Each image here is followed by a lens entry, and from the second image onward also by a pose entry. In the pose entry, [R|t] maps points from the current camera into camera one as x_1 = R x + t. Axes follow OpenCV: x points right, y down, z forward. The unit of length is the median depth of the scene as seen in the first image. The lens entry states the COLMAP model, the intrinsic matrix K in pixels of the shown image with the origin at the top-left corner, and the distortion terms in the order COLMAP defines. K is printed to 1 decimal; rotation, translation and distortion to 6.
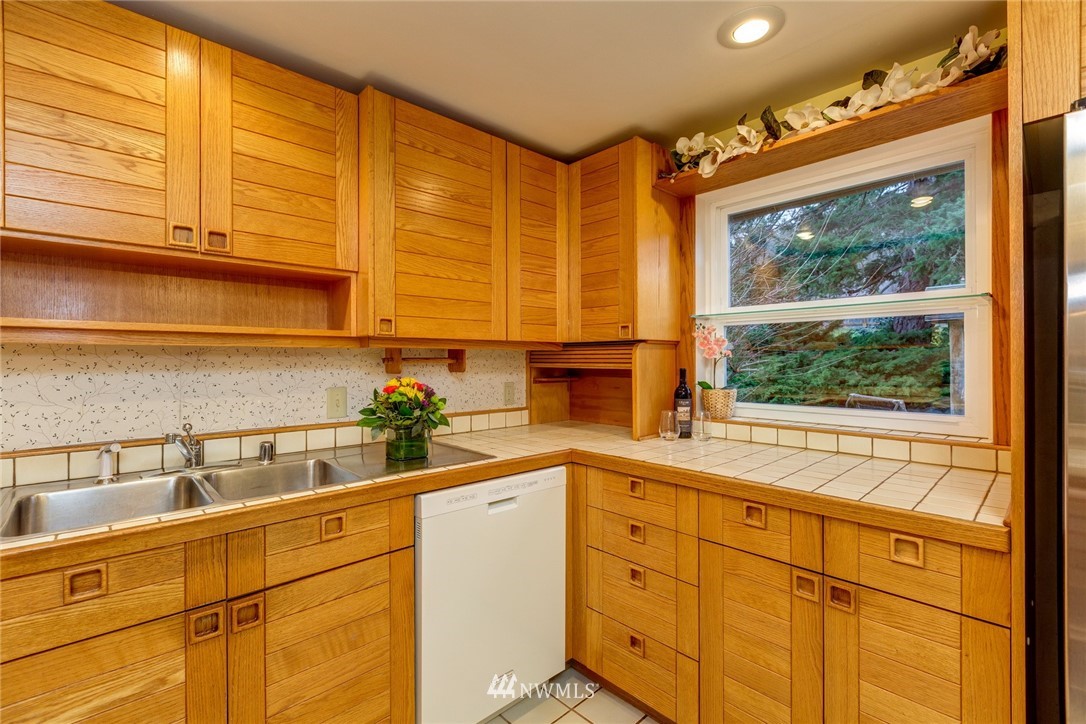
lens RADIAL K [[479.9, 0, 535.9], [0, 479.9, 358.5], [0, 0, 1]] dist [-0.002158, -0.000512]
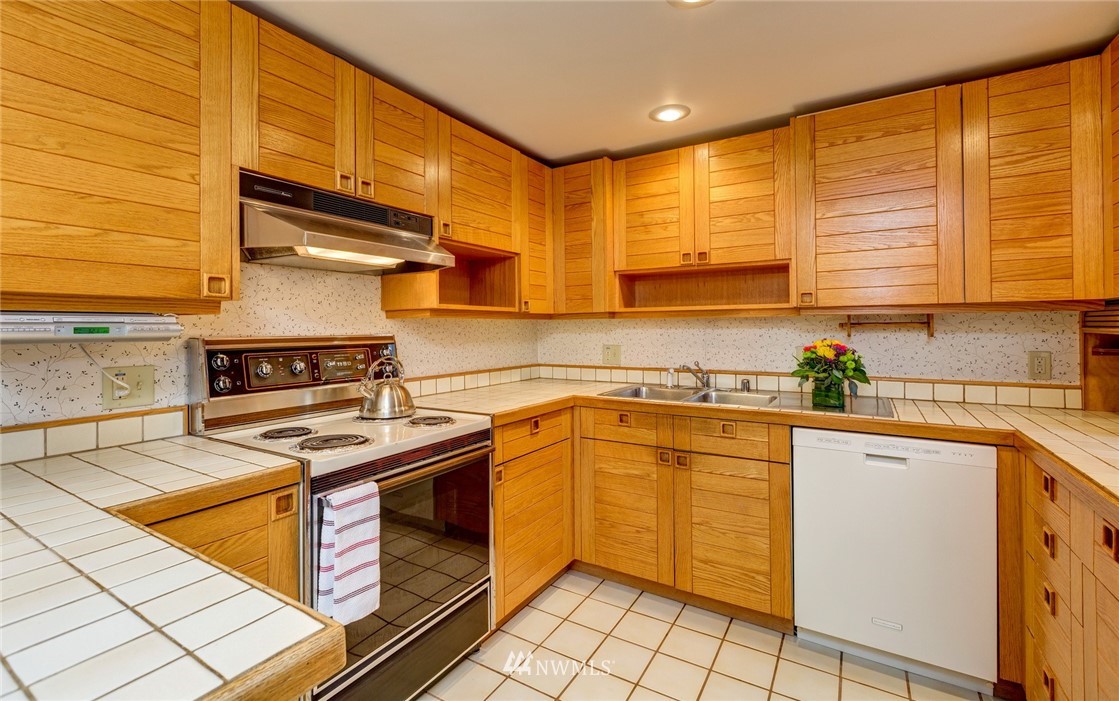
lens RADIAL K [[495.5, 0, 556.4], [0, 495.5, 324.4], [0, 0, 1]] dist [-0.000288, 0.000446]
pose [[0.270697, -0.004930, -0.962652, 0.763133], [0.010215, 0.999945, -0.002249, -0.002598], [0.962610, -0.009225, 0.270732, 0.001509]]
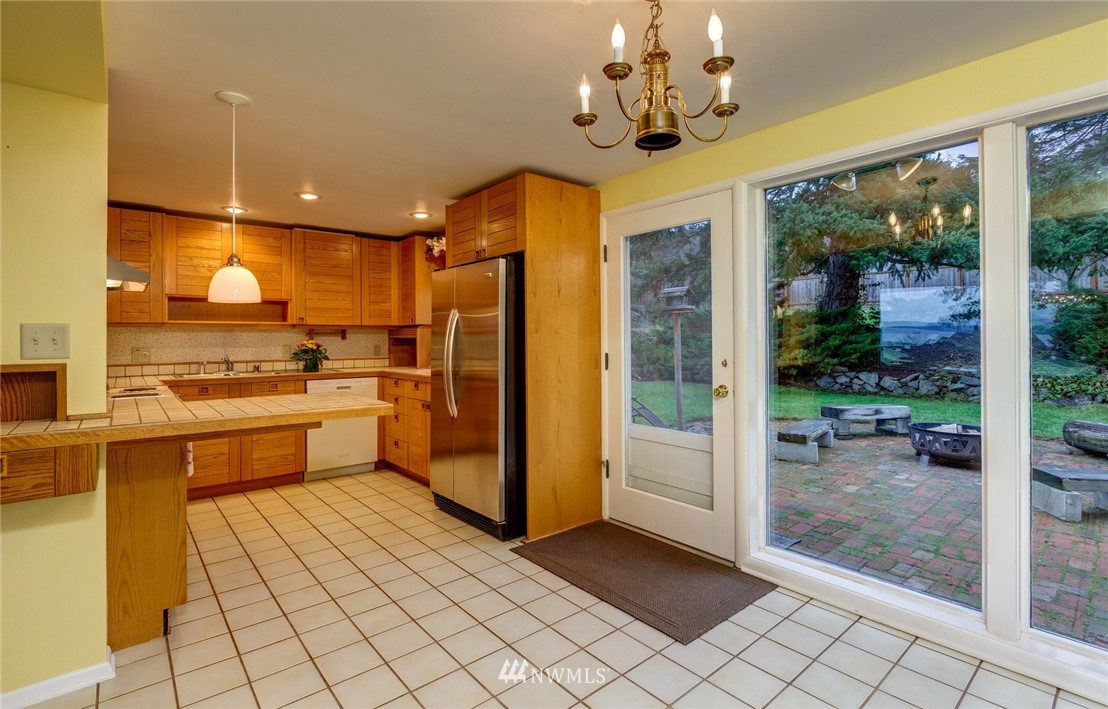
lens RADIAL K [[514.5, 0, 544.9], [0, 514.5, 335.5], [0, 0, 1]] dist [-0.000124, 0.000205]
pose [[0.998411, -0.002968, -0.056273, 1.138672], [0.002832, 0.999993, -0.002501, 0.024251], [0.056280, 0.002338, 0.998412, -1.672080]]
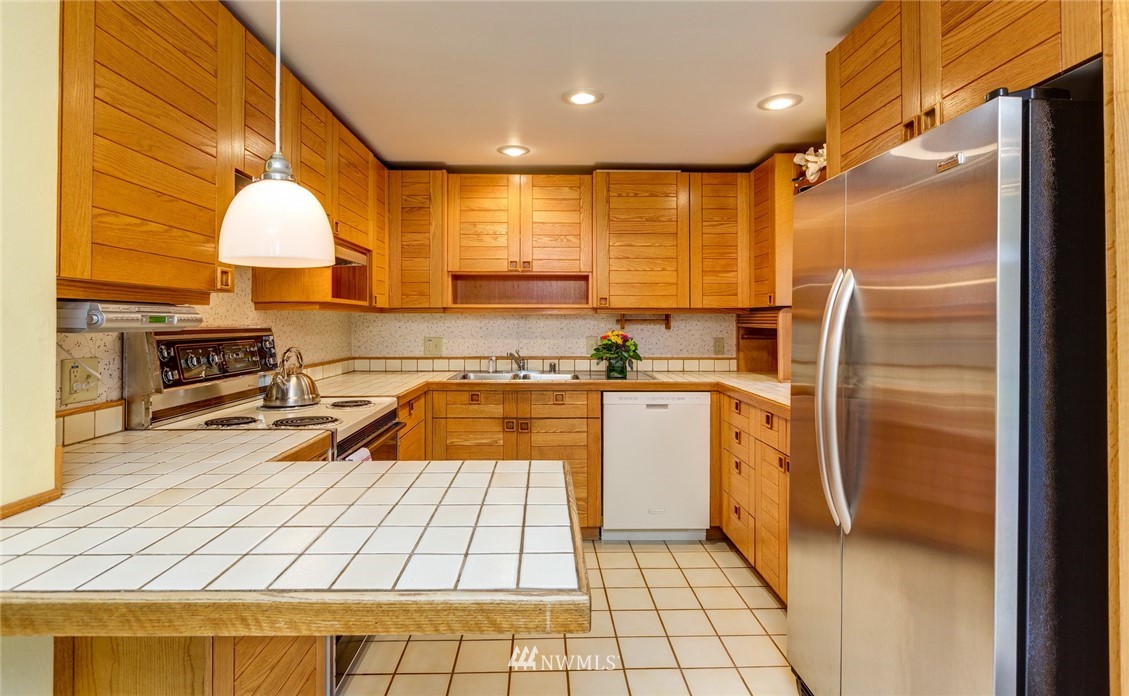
lens RADIAL K [[556.2, 0, 560.4], [0, 556.2, 317.3], [0, 0, 1]] dist [-0.012787, 0.001520]
pose [[0.753994, -0.000847, -0.656881, 0.914075], [-0.000968, 0.999997, -0.002401, -0.004483], [0.656881, 0.002446, 0.753991, -0.658392]]
